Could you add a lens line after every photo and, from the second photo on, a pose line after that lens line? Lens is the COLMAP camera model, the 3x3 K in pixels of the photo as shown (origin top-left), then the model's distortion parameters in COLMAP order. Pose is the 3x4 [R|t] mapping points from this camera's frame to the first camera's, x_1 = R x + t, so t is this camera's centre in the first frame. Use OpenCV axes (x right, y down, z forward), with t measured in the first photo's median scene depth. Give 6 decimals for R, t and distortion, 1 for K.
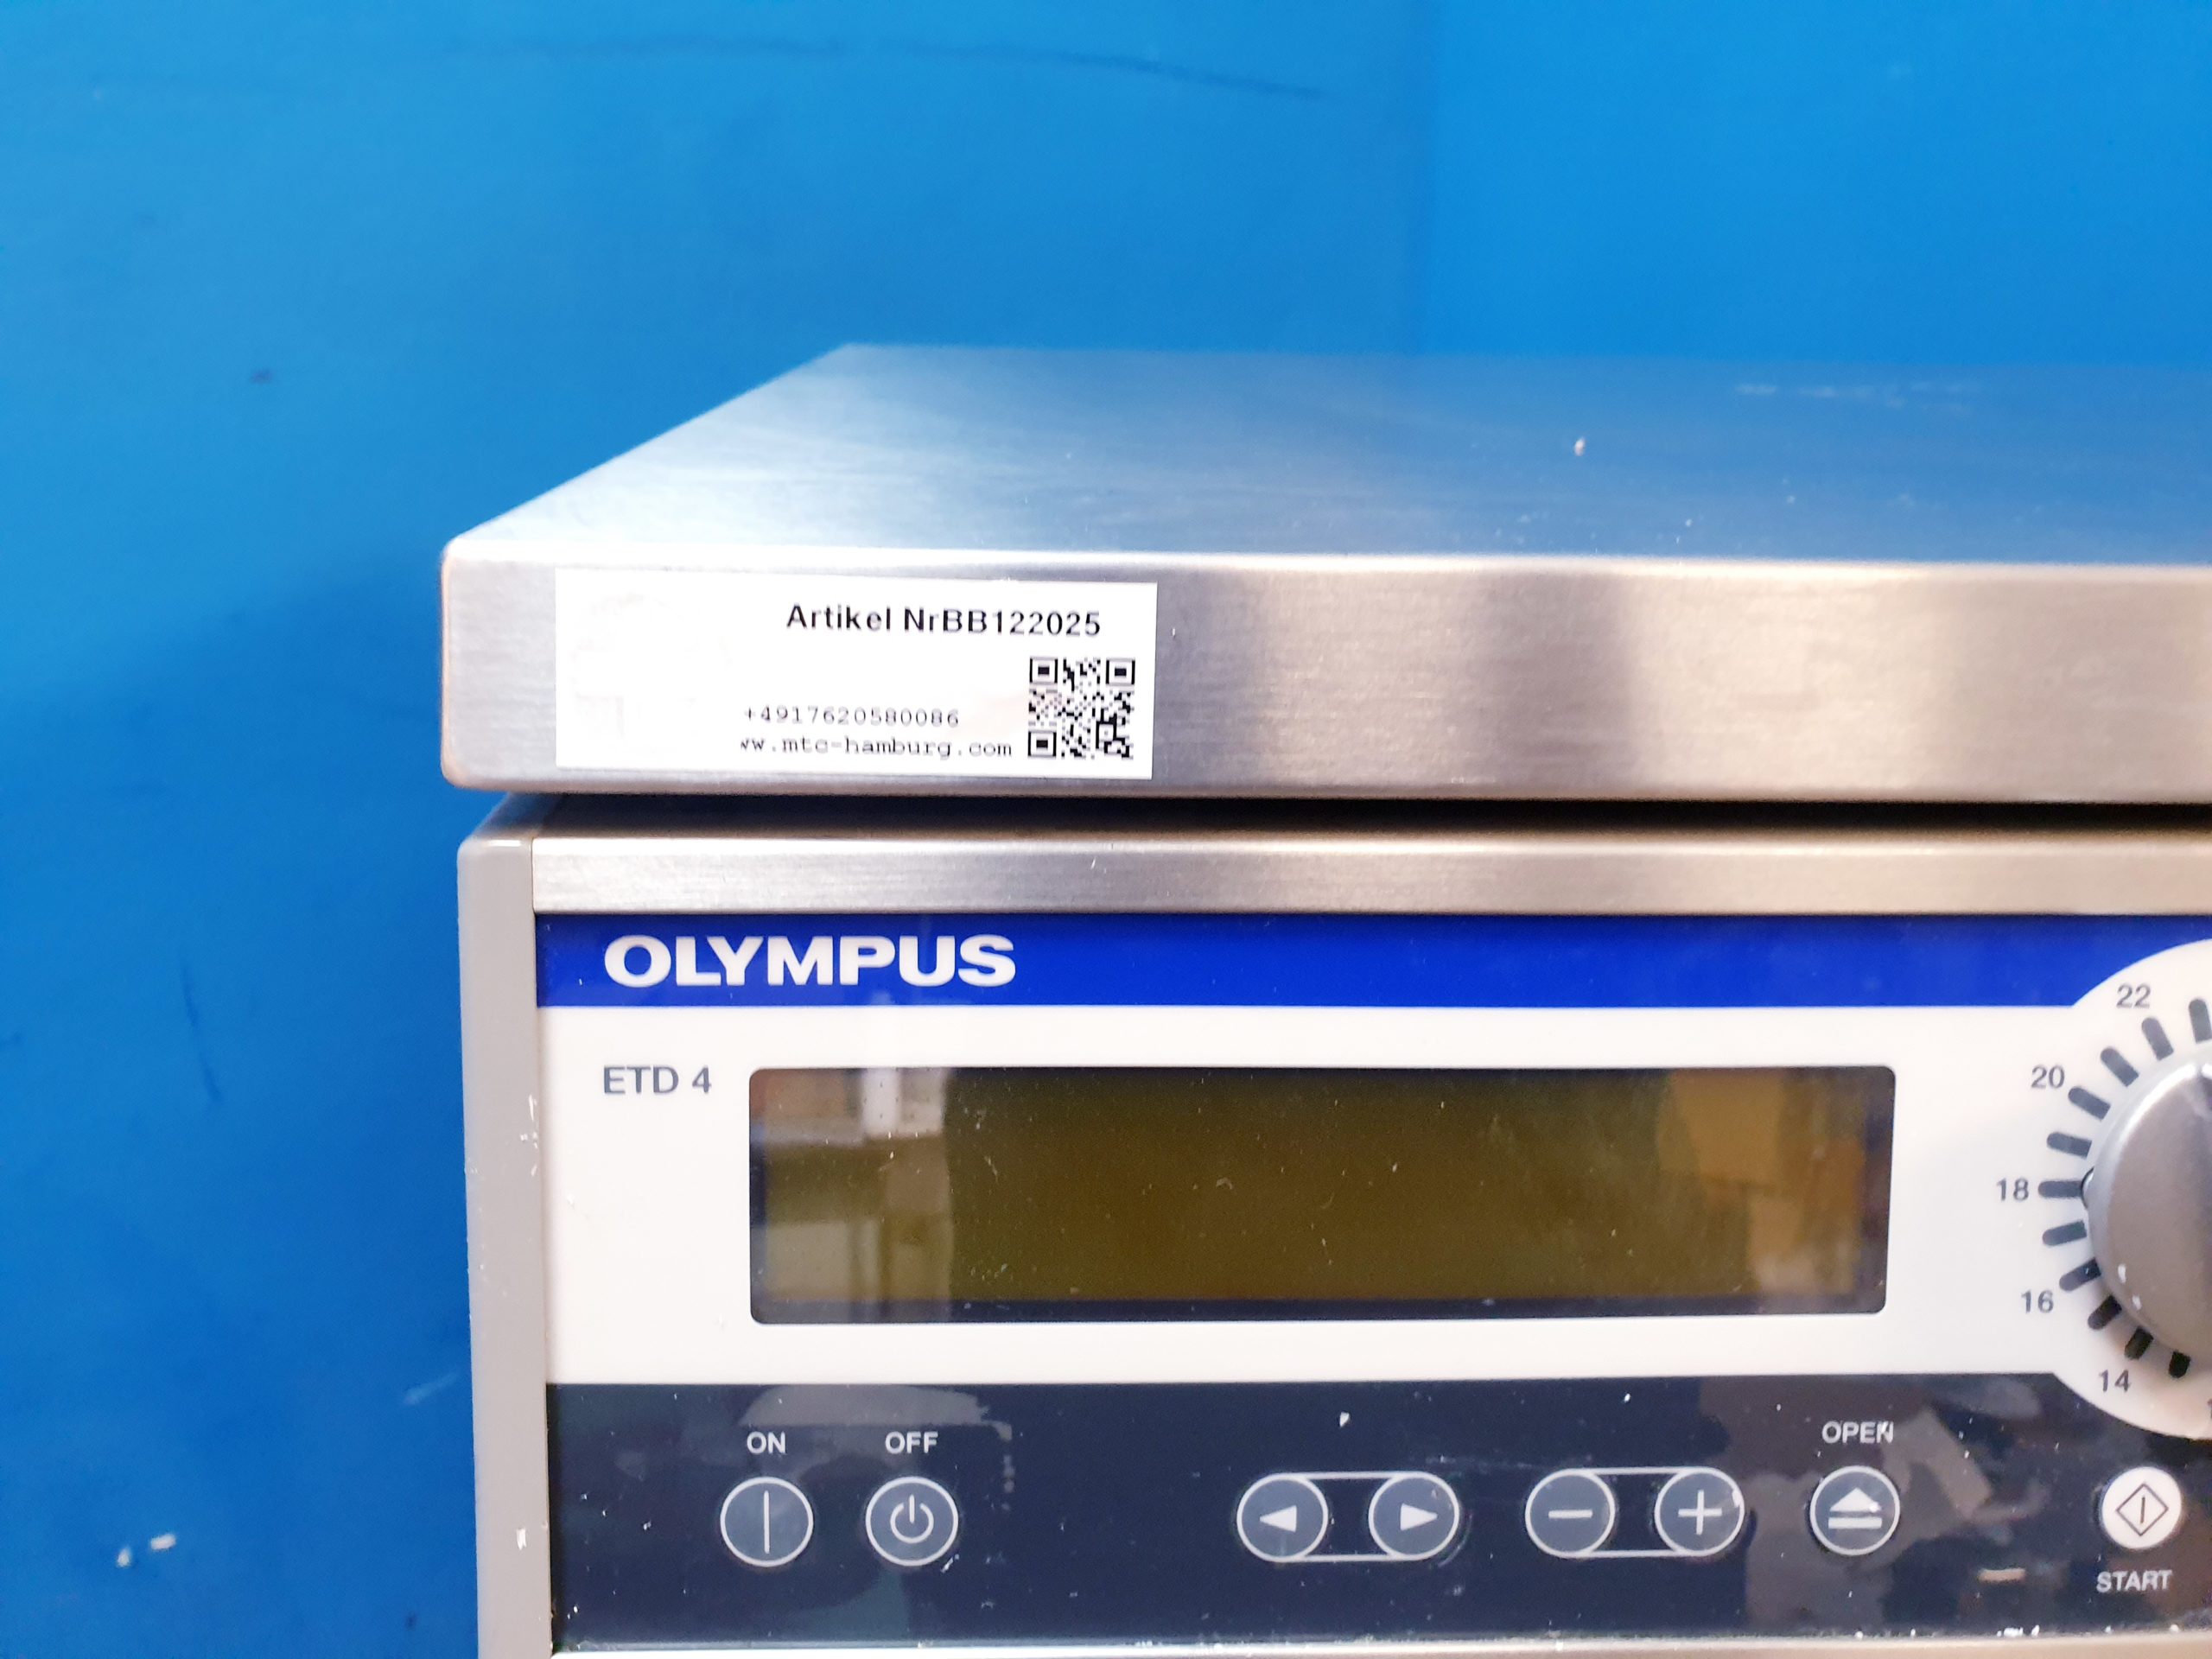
lens RADIAL K [[1724.4, 0, 1076.1], [0, 1724.4, 828.7], [0, 0, 1]] dist [0.003073, 0.019504]
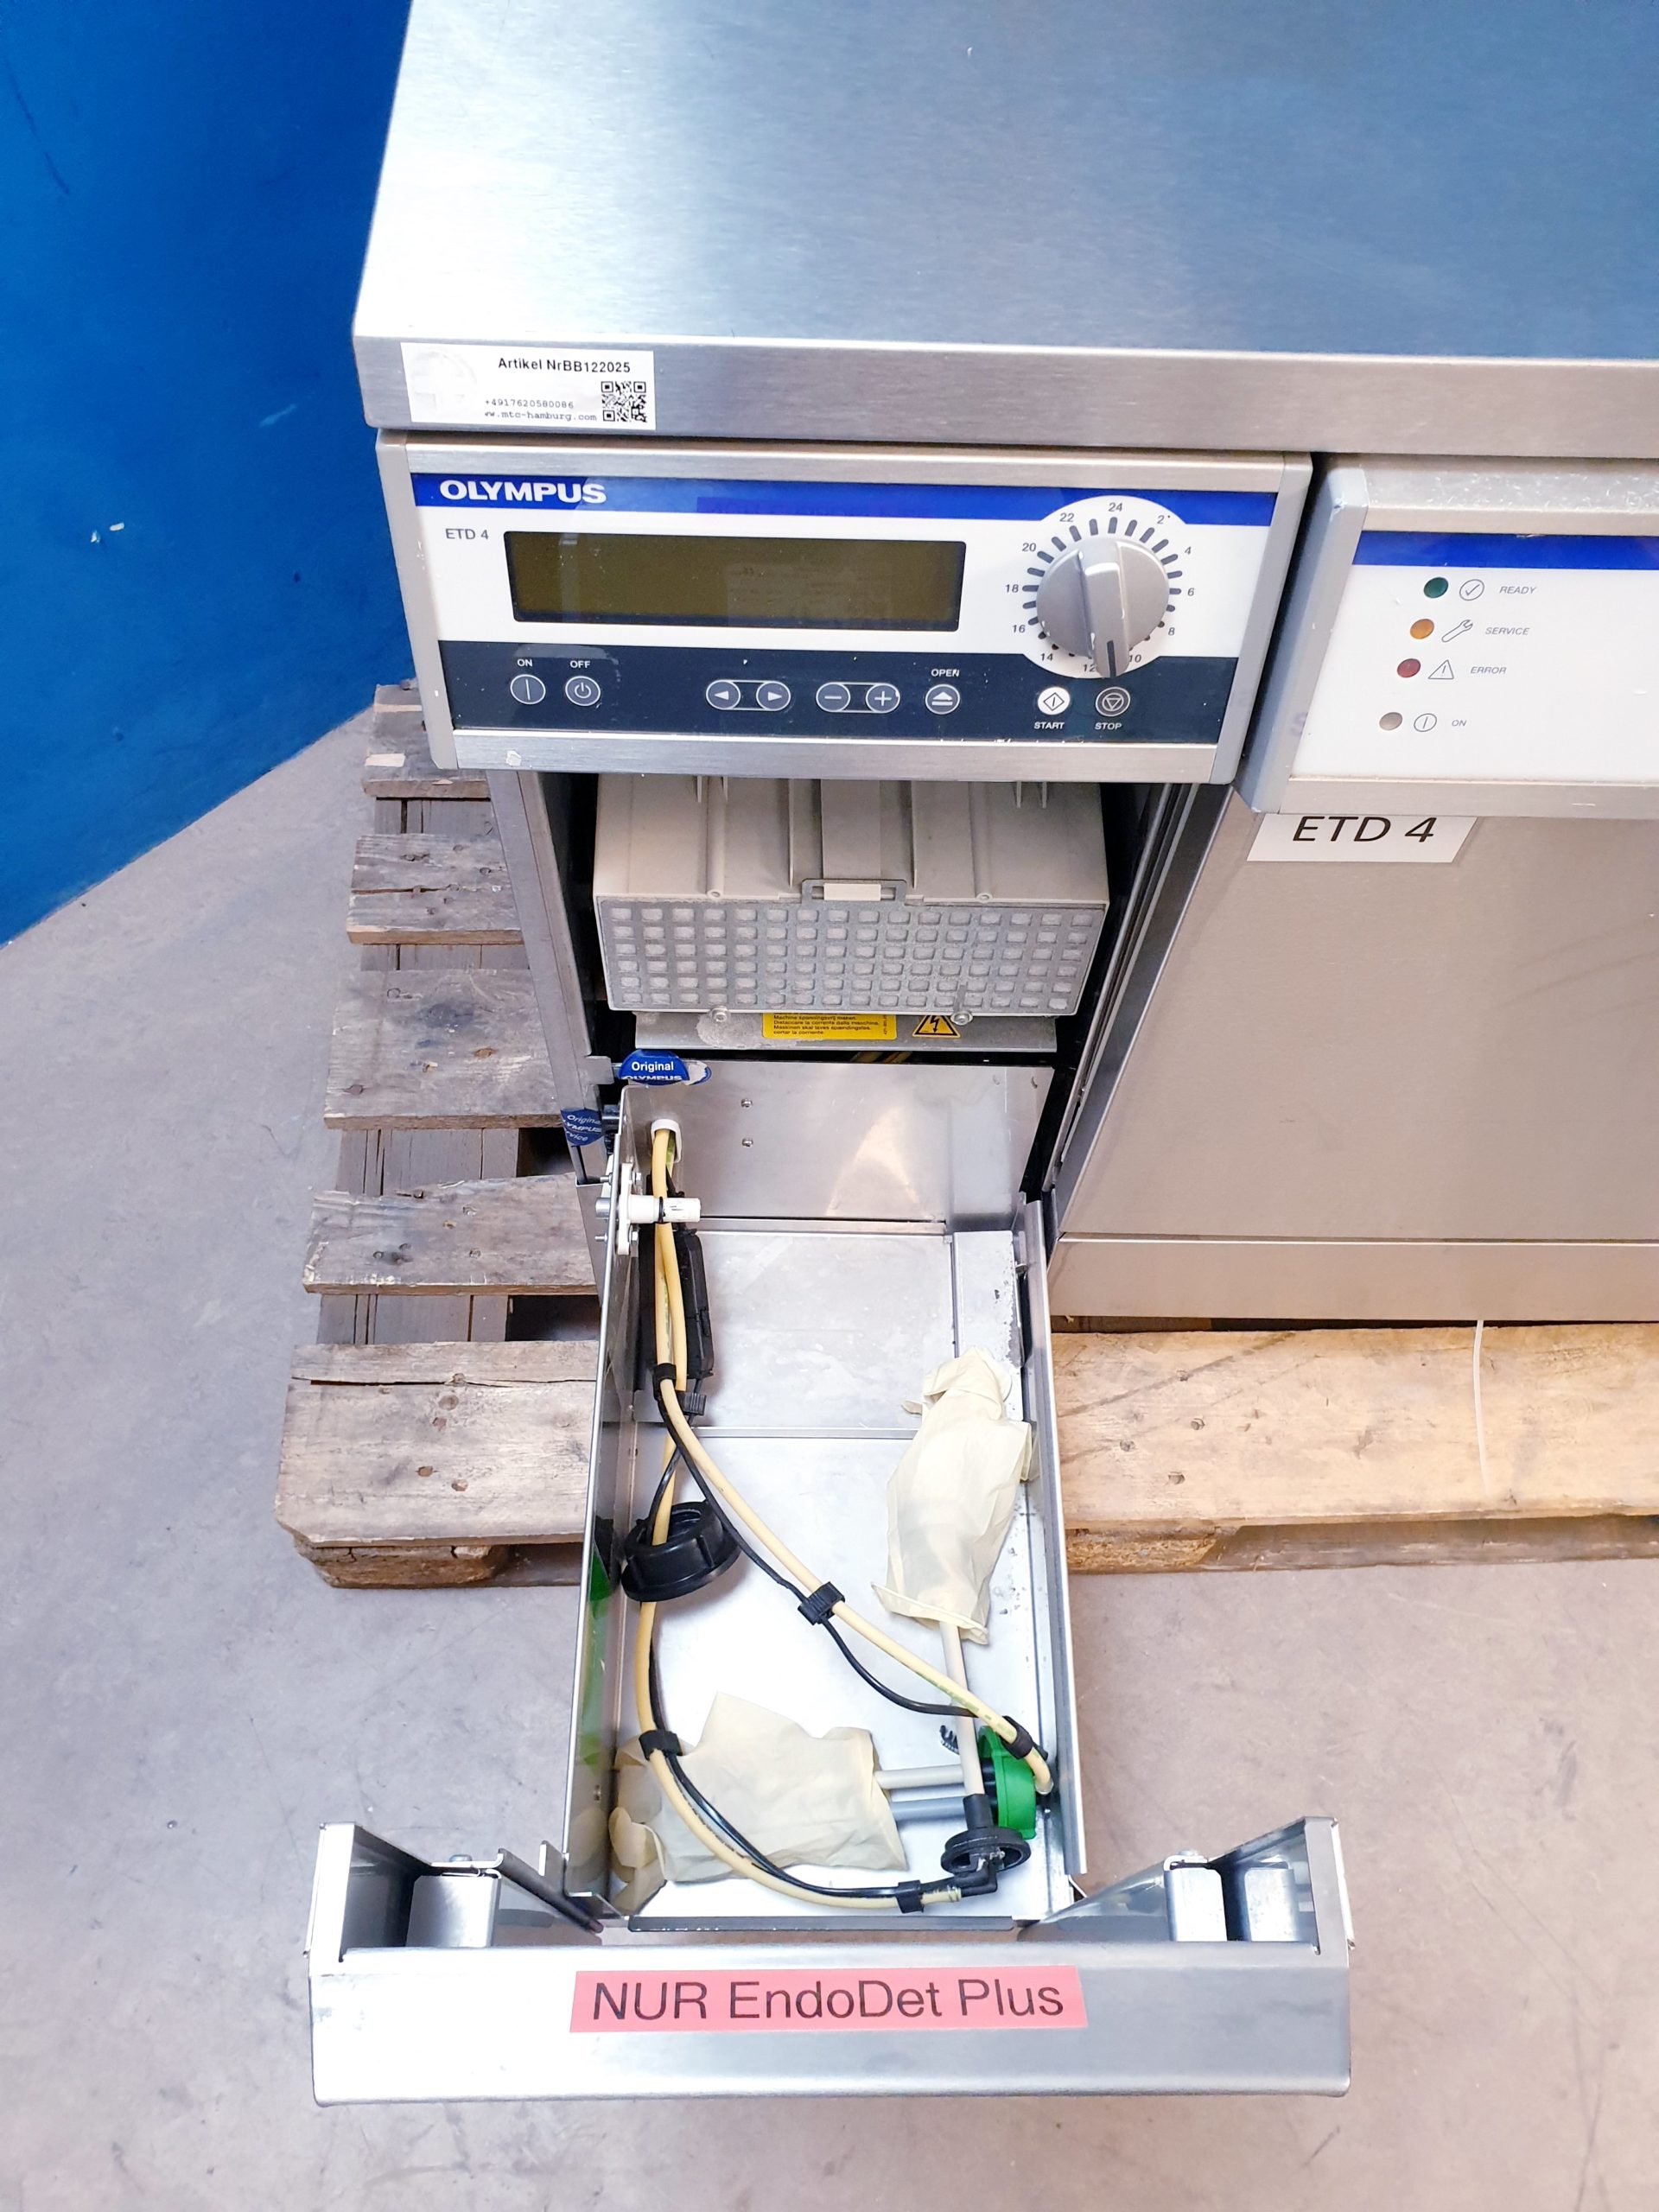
lens RADIAL K [[1724.4, 0, 835.5], [0, 1724.4, 1115.1], [0, 0, 1]] dist [0.003073, 0.019504]
pose [[0.999175, 0.040440, -0.003612, 0.333601], [-0.026776, 0.723219, 0.690099, -0.978795], [0.030520, -0.689433, 0.723706, -1.372251]]
